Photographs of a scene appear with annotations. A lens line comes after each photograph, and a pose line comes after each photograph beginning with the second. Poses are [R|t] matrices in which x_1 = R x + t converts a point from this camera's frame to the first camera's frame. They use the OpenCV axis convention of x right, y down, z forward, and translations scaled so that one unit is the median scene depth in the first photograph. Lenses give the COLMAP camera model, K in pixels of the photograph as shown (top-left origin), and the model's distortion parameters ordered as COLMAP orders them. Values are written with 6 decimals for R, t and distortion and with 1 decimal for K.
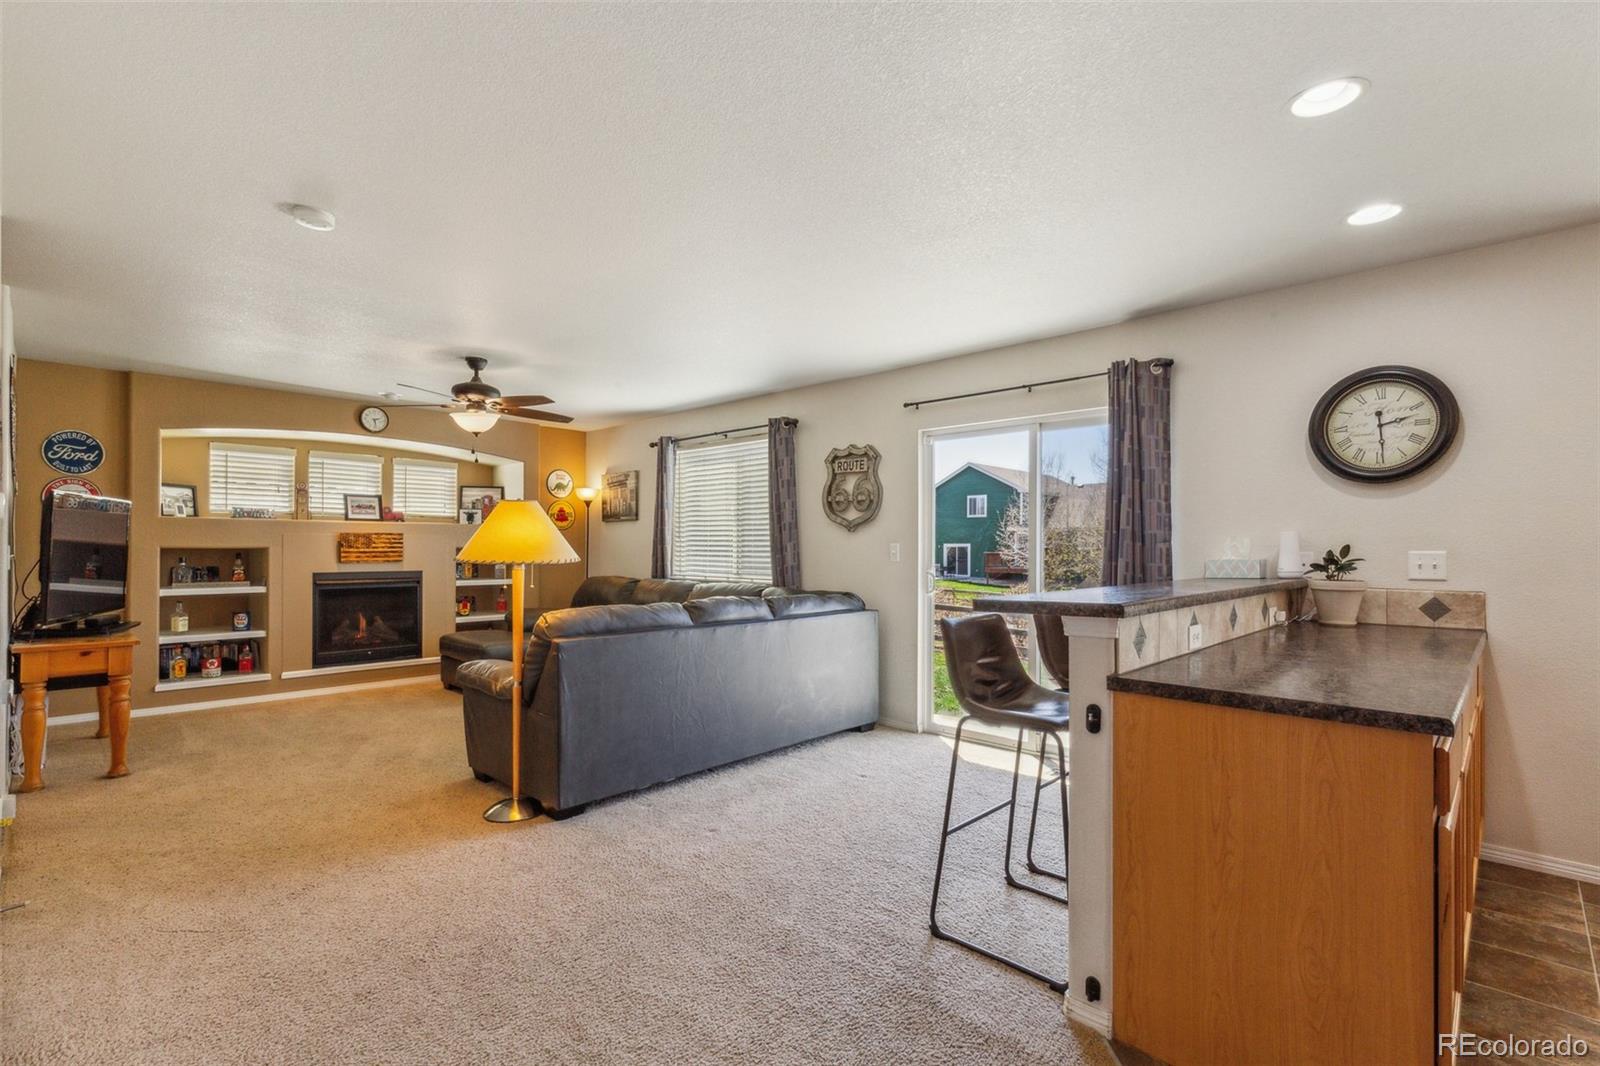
lens RADIAL K [[735.6, 0, 796.6], [0, 735.6, 542.1], [0, 0, 1]] dist [0.003717, 0.000063]
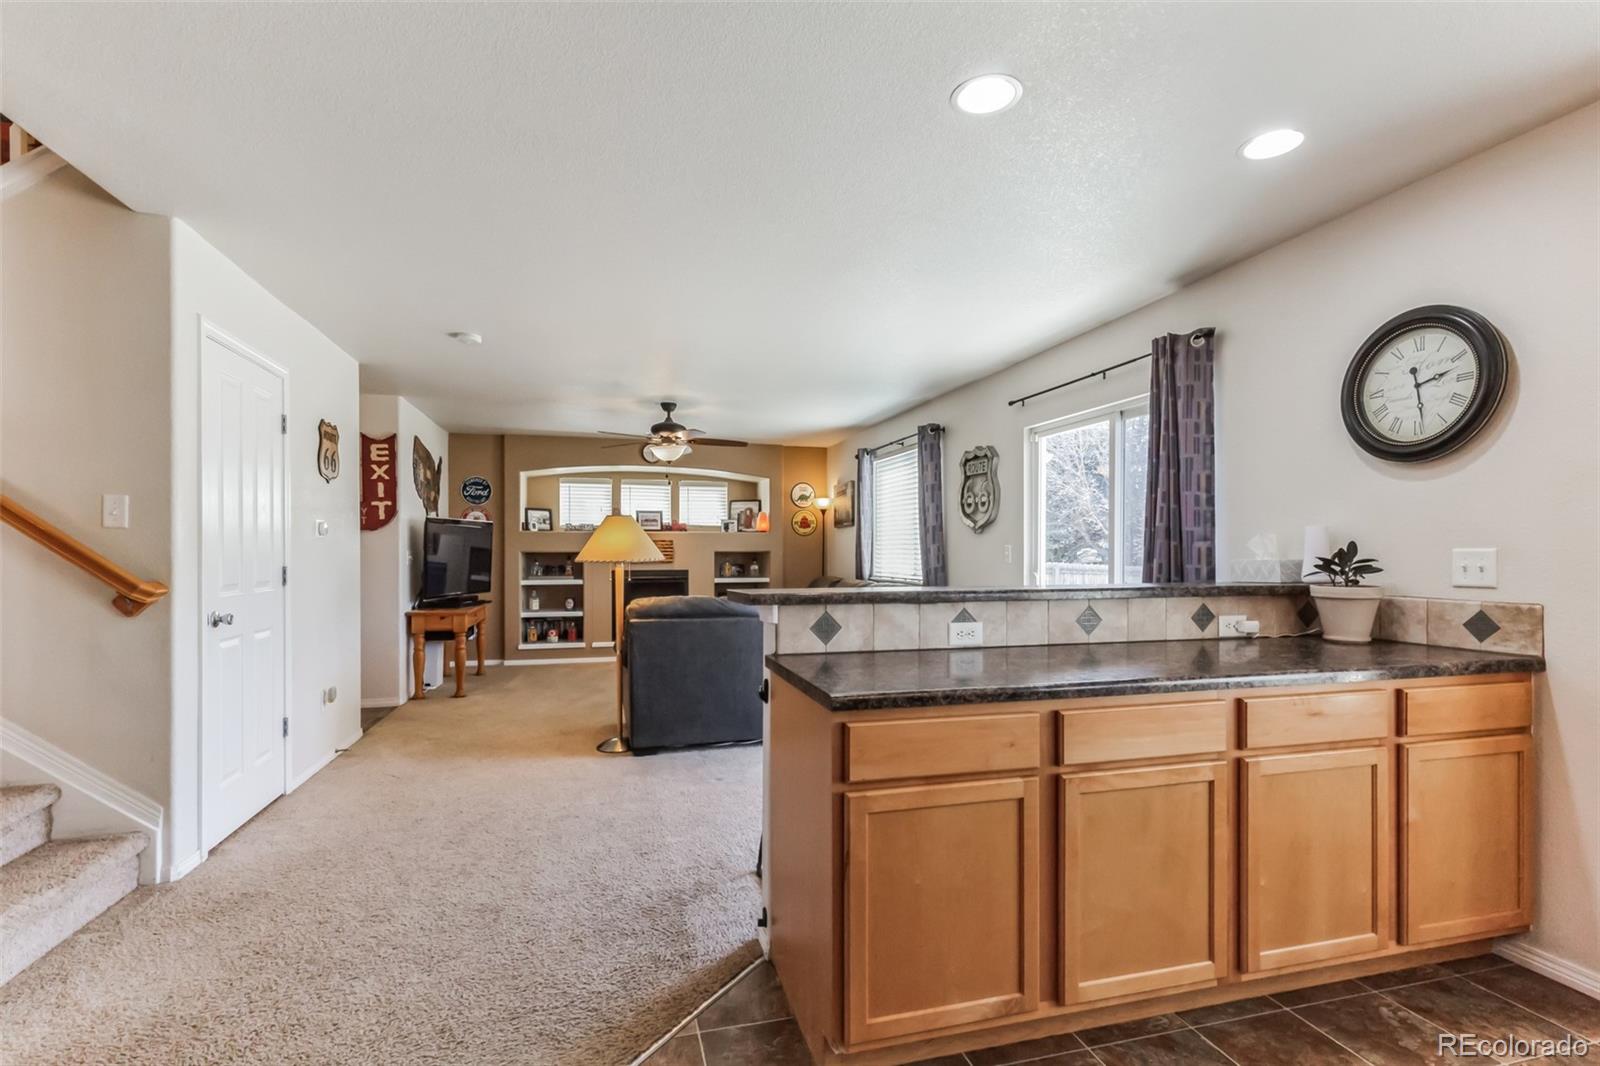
lens RADIAL K [[744.7, 0, 798.1], [0, 744.7, 550.4], [0, 0, 1]] dist [0.002242, -0.000075]
pose [[0.860707, -0.005234, -0.509074, 0.361098], [0.008031, 0.999962, 0.003298, 0.003547], [0.509037, -0.006927, 0.860716, -0.000636]]
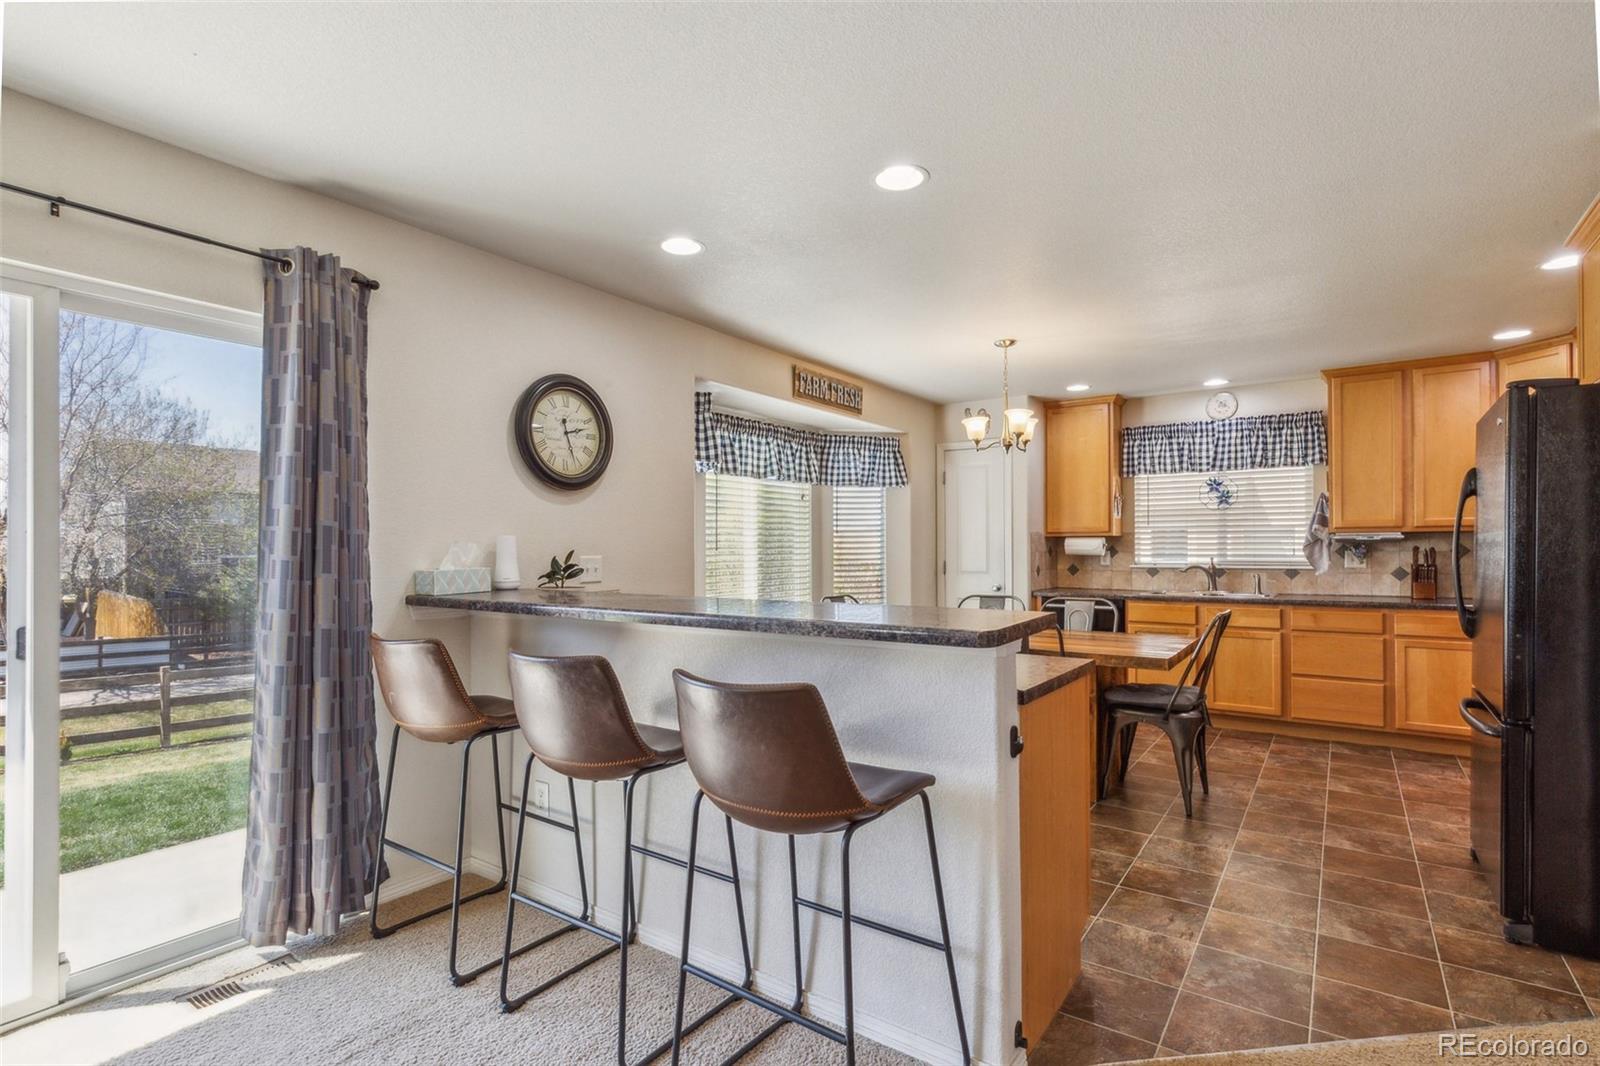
lens RADIAL K [[744.7, 0, 798.1], [0, 744.7, 550.4], [0, 0, 1]] dist [0.002242, -0.000075]
pose [[-0.148632, -0.007365, 0.988865, -0.158973], [-0.002745, 0.999971, 0.007035, -0.002203], [-0.988889, -0.001669, -0.148648, 0.478657]]
